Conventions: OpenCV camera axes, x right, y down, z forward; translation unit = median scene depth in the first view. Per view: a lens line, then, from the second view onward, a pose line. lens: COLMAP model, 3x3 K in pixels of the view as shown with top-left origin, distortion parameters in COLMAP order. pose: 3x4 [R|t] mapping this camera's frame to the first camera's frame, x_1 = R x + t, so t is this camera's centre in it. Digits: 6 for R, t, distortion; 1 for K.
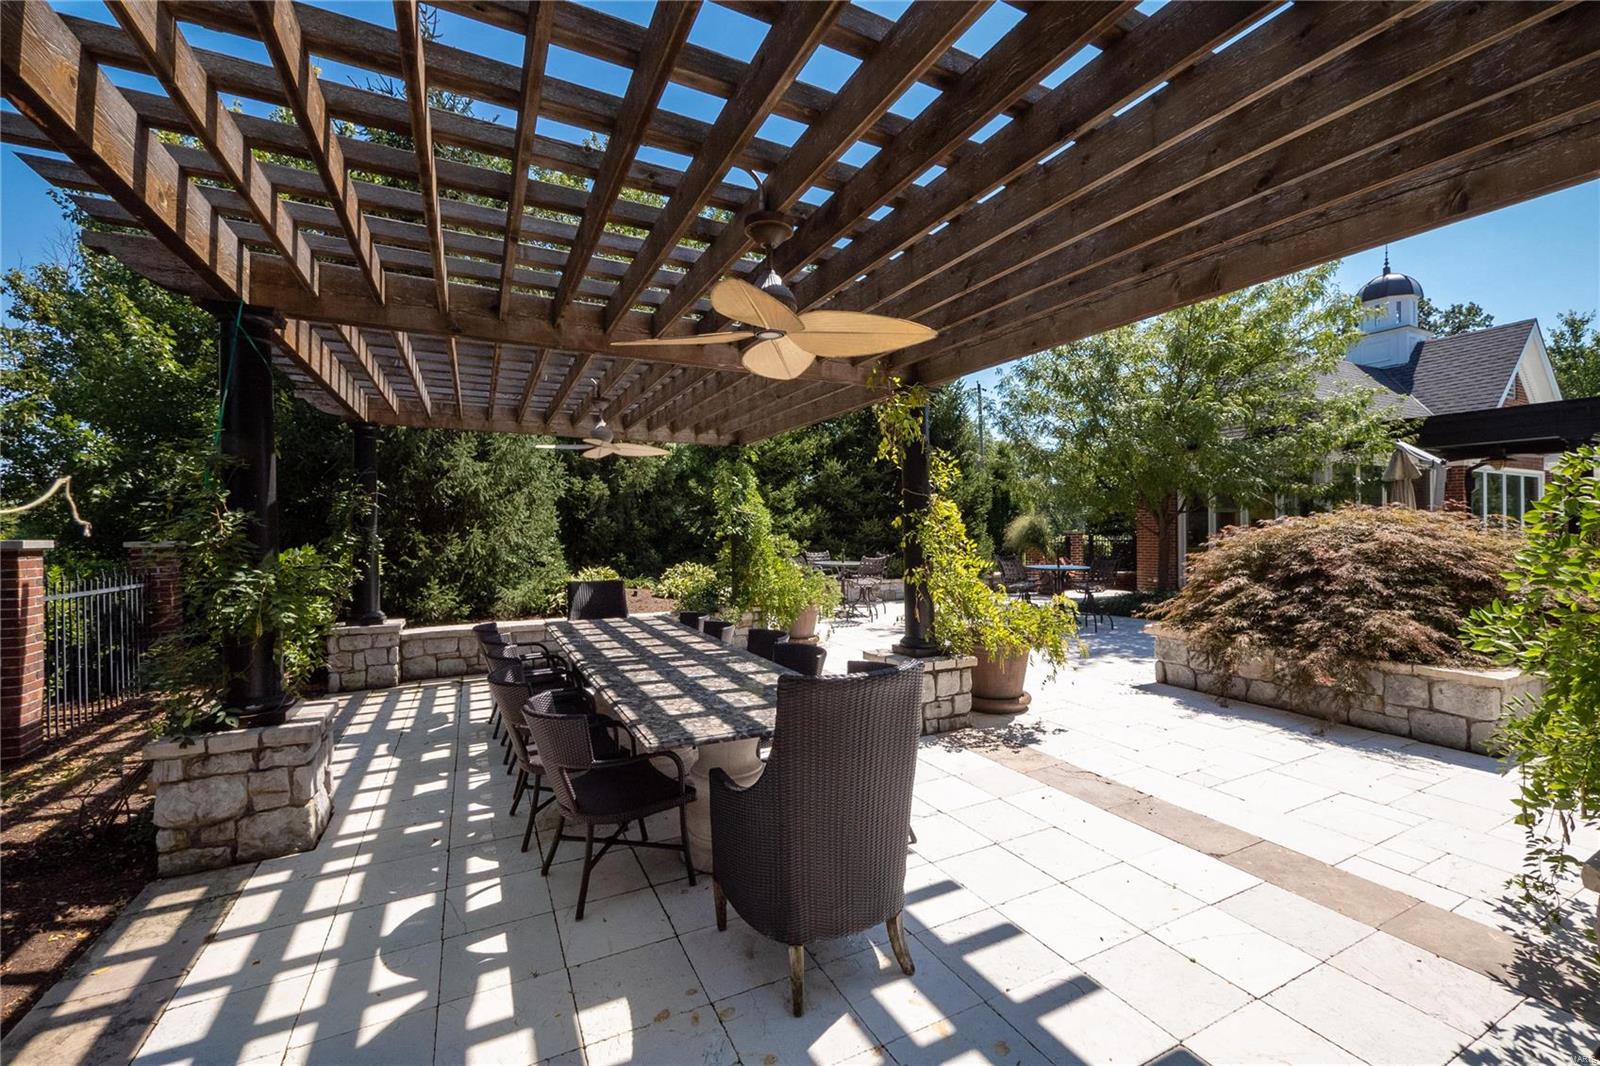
lens RADIAL K [[654.7, 0, 802.4], [0, 654.7, 531.1], [0, 0, 1]] dist [-0.004509, 0.000613]
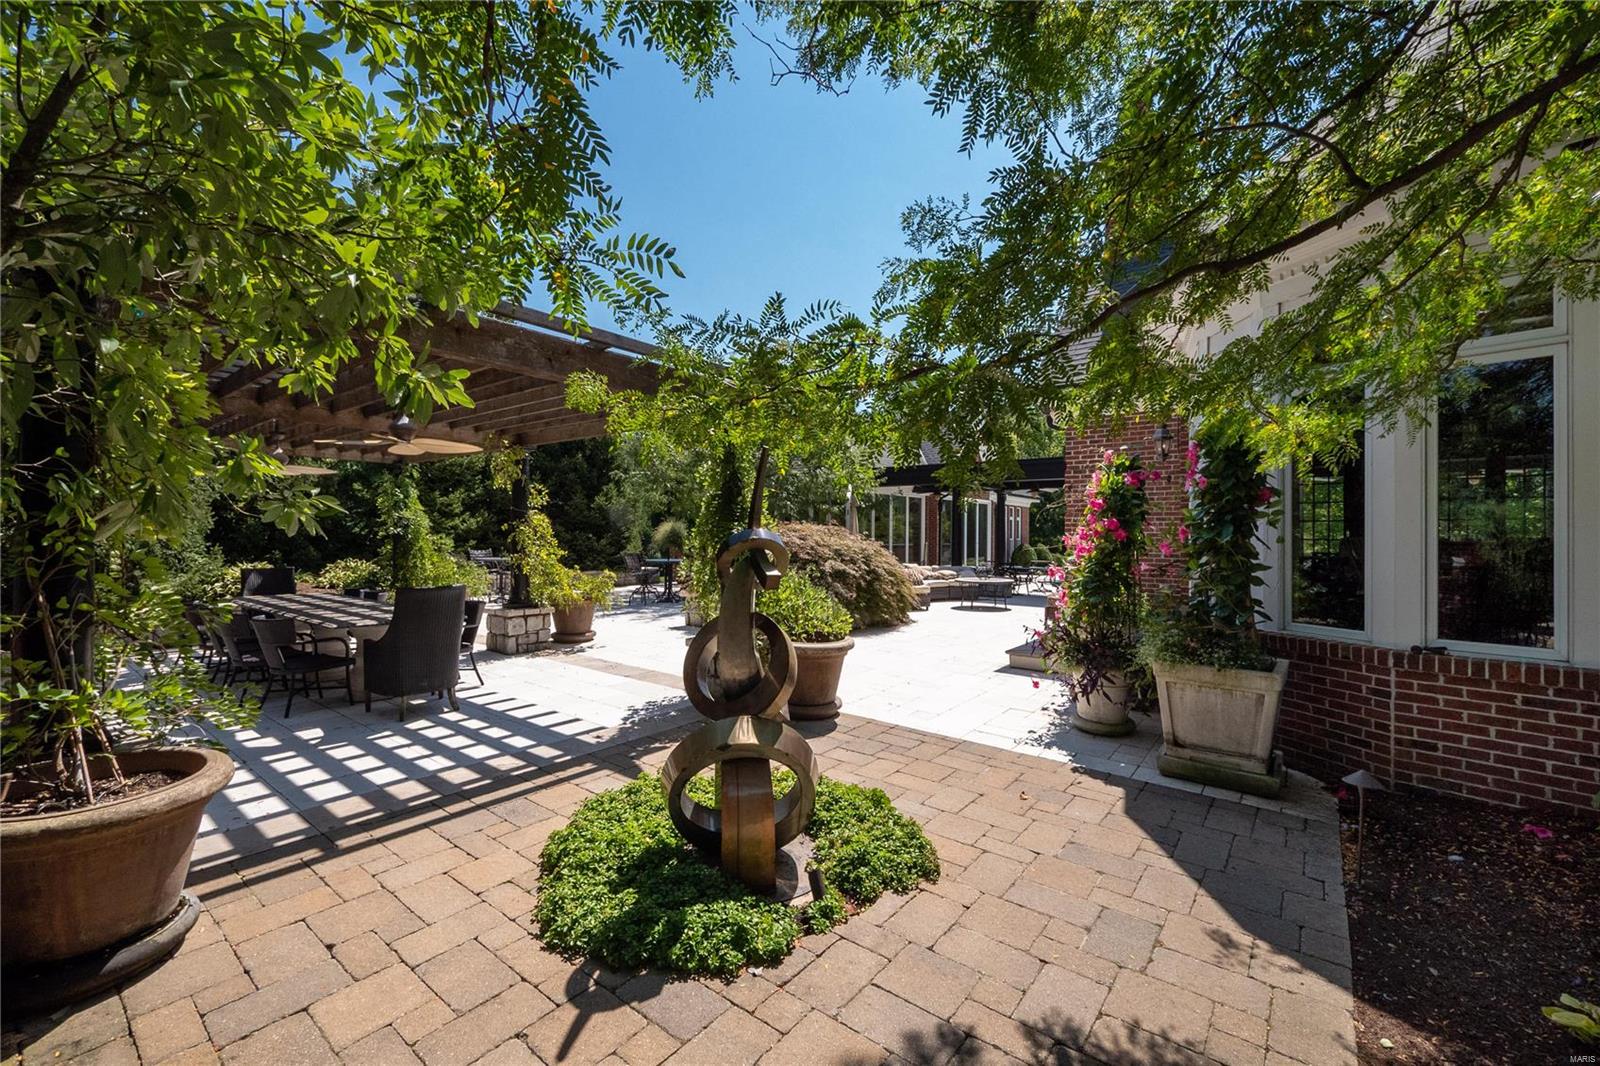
lens RADIAL K [[654.7, 0, 801.2], [0, 654.7, 512.6], [0, 0, 1]] dist [-0.004509, 0.000613]
pose [[0.907222, 0.025103, 0.419902, 0.075804], [-0.011152, 0.999302, -0.035646, 0.000176], [-0.420504, 0.027656, 0.906869, -0.477428]]
